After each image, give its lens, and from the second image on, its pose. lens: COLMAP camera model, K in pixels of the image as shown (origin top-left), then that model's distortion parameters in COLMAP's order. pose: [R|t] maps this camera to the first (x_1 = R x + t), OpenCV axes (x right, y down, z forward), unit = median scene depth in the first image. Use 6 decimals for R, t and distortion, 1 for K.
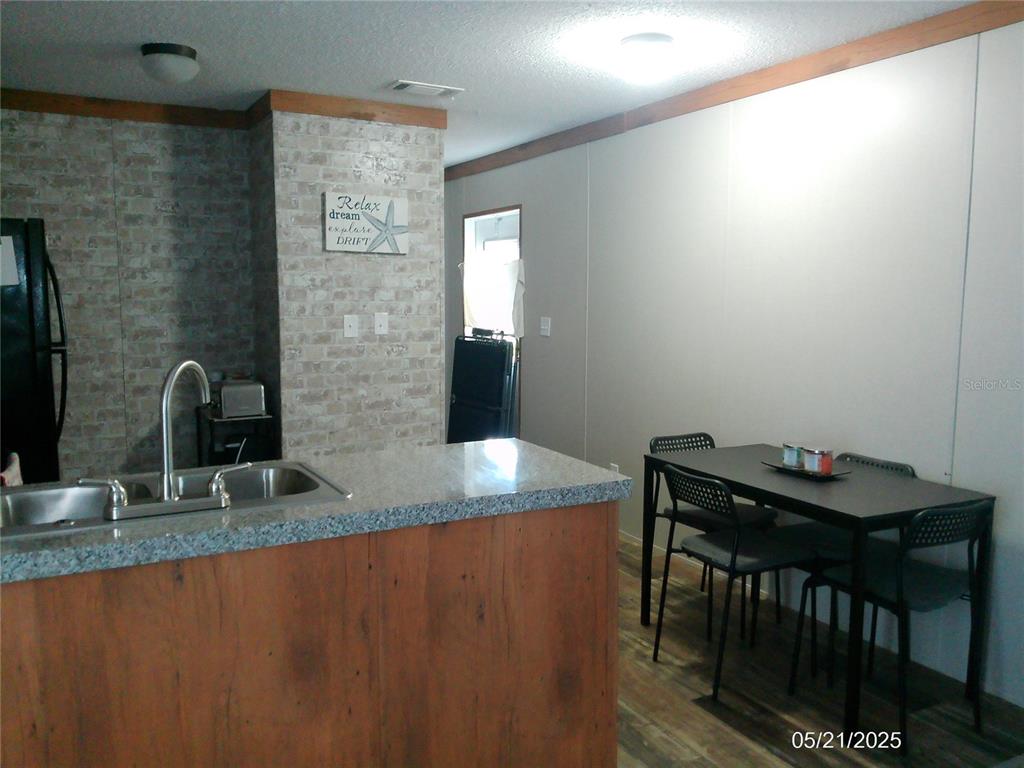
lens RADIAL K [[832.3, 0, 520.9], [0, 832.3, 388.1], [0, 0, 1]] dist [0.083880, -0.172651]
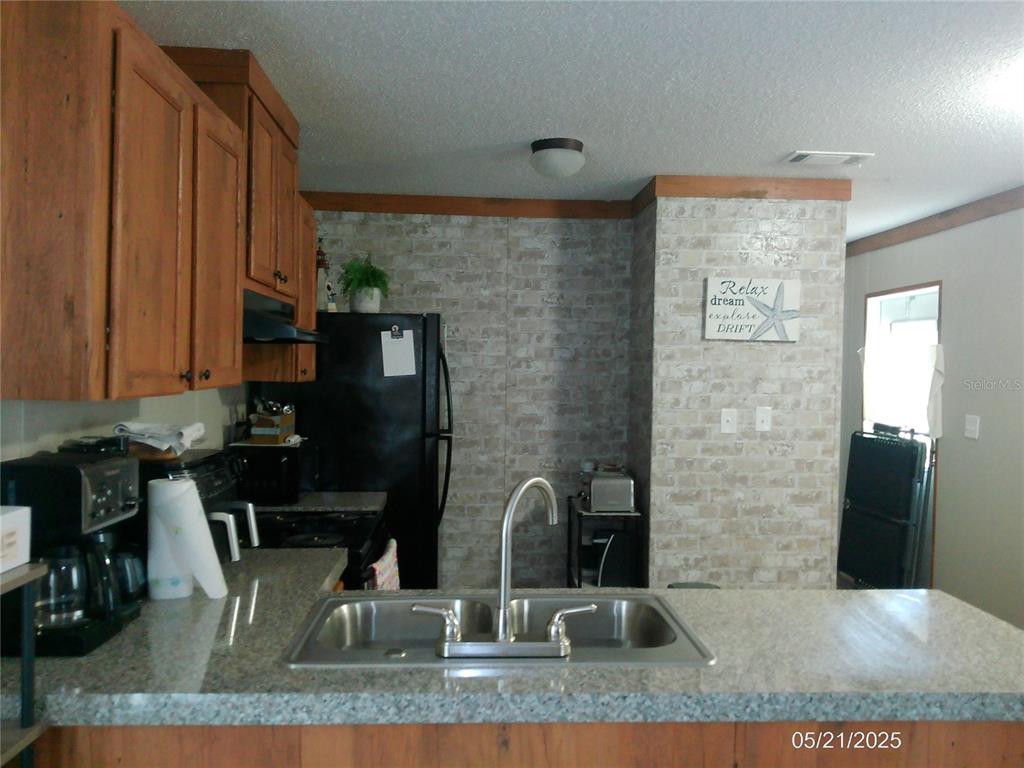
lens RADIAL K [[832.3, 0, 514.0], [0, 832.3, 389.3], [0, 0, 1]] dist [0.083880, -0.172651]
pose [[0.897260, 0.020853, -0.441009, -0.013335], [-0.061338, 0.995085, -0.077745, -0.023907], [0.437220, 0.096809, 0.894129, 0.084231]]
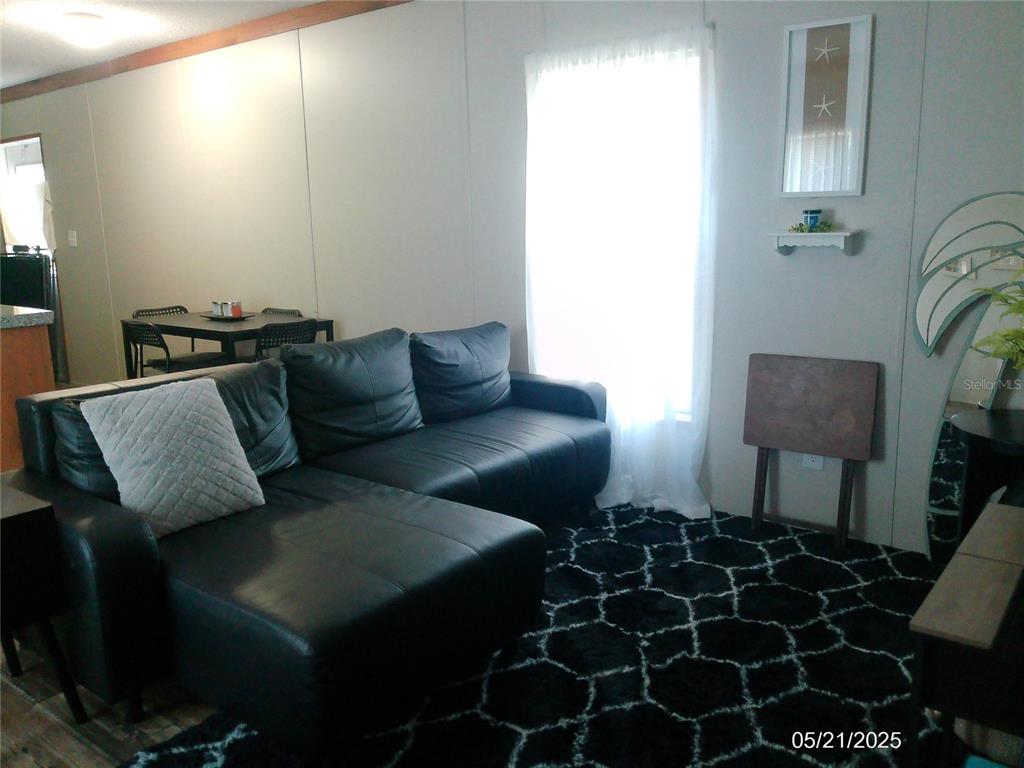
lens RADIAL K [[851.9, 0, 509.7], [0, 851.9, 382.7], [0, 0, 1]] dist [-0.003010, 0.001270]
pose [[0.922212, -0.103447, 0.372591, 0.162231], [0.074861, 0.993085, 0.090431, 0.082199], [-0.379369, -0.055504, 0.923579, -0.447150]]
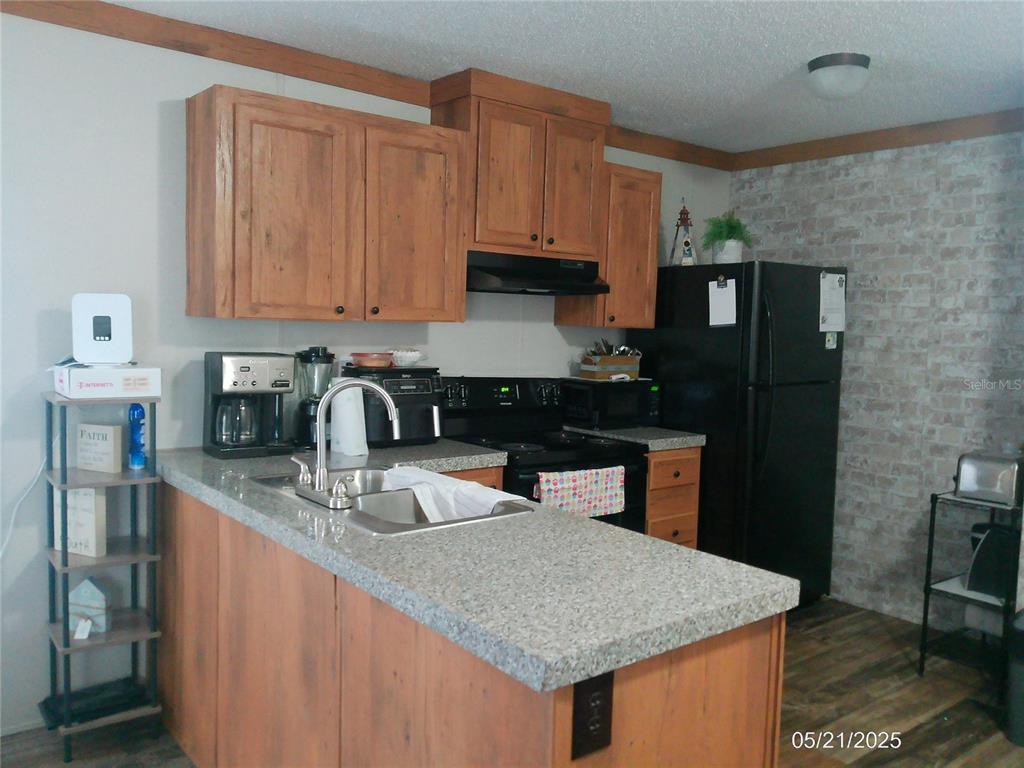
lens RADIAL K [[832.3, 0, 514.4], [0, 832.3, 386.1], [0, 0, 1]] dist [0.083880, -0.172651]
pose [[0.163295, 0.077568, -0.983523, 0.332894], [-0.139914, 0.988649, 0.054742, -0.049789], [0.976606, 0.128670, 0.172294, 0.432094]]
